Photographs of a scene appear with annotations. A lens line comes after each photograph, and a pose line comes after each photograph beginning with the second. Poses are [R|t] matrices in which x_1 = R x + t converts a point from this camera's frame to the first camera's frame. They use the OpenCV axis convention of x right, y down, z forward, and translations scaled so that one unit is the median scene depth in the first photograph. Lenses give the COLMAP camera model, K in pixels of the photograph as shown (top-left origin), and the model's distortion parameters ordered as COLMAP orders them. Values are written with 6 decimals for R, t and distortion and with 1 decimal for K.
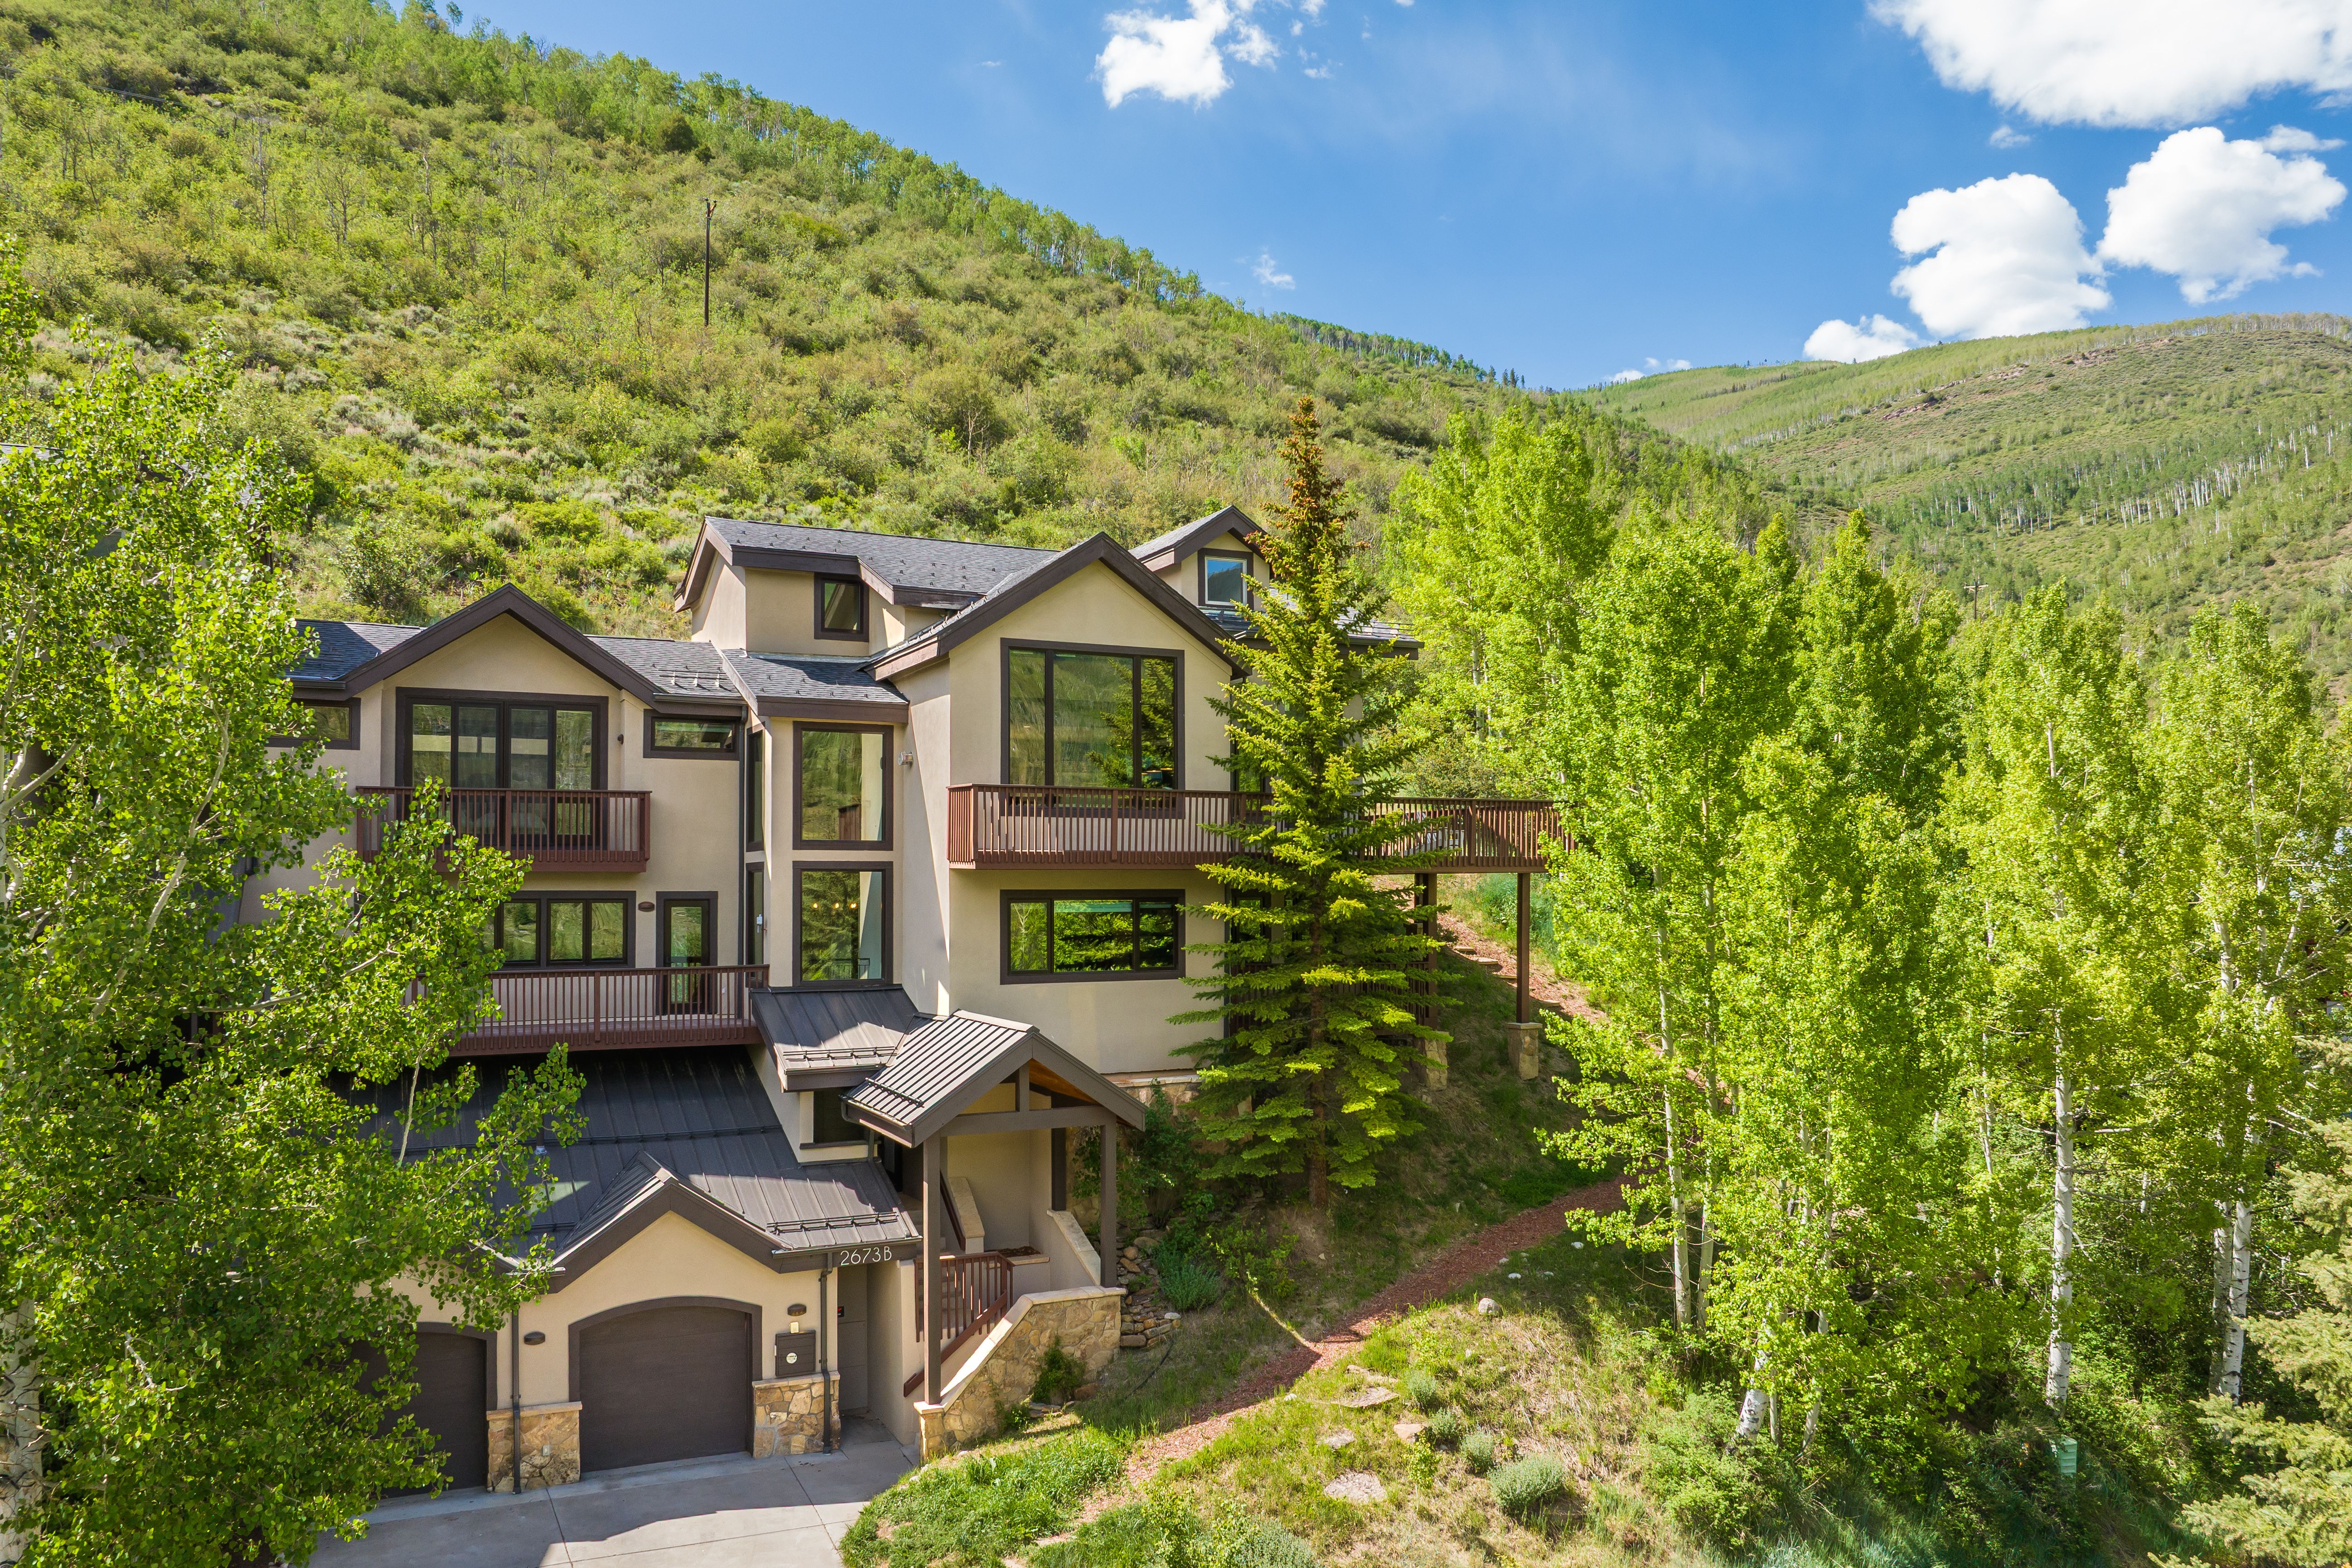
lens RADIAL K [[1663.9, 0, 1176.2], [0, 1663.9, 866.8], [0, 0, 1]] dist [-0.023107, -0.003601]
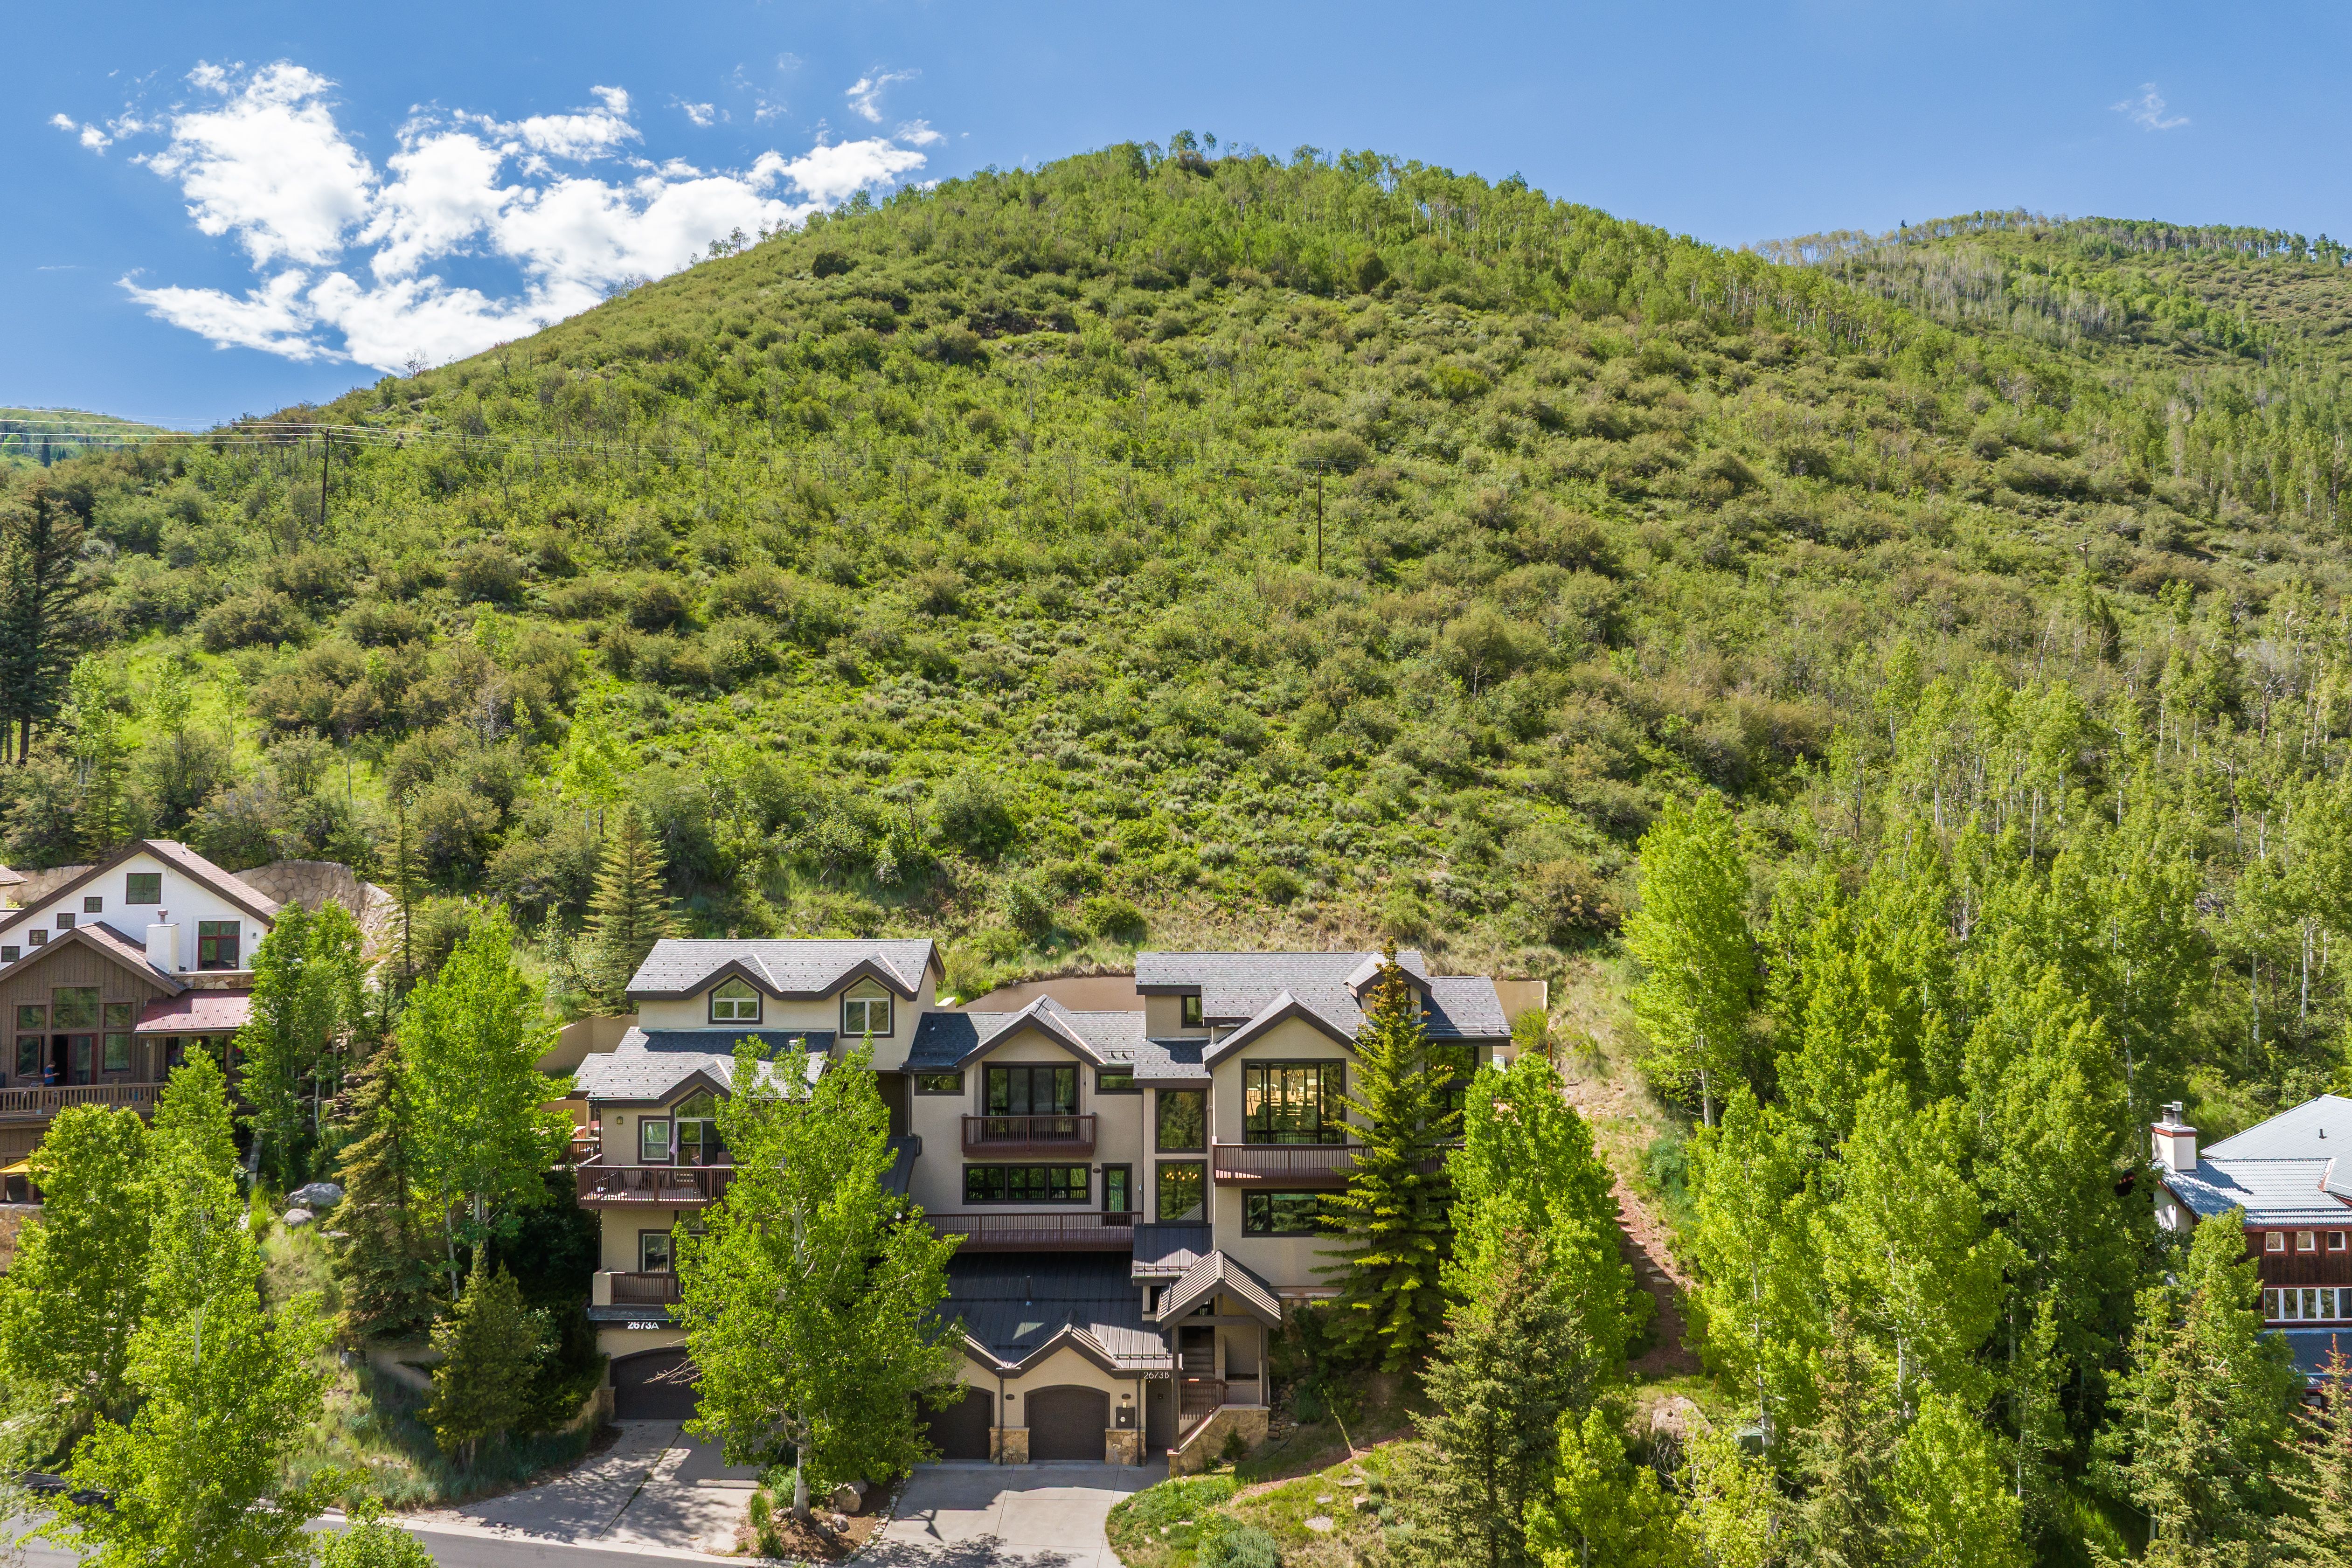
lens RADIAL K [[1687.3, 0, 1176.0], [0, 1687.3, 784.0], [0, 0, 1]] dist [0.000240, -0.044853]
pose [[0.895025, -0.020521, -0.445544, 0.749869], [0.010677, 0.999641, -0.024594, -0.431568], [0.445889, 0.017255, 0.894922, -0.857191]]
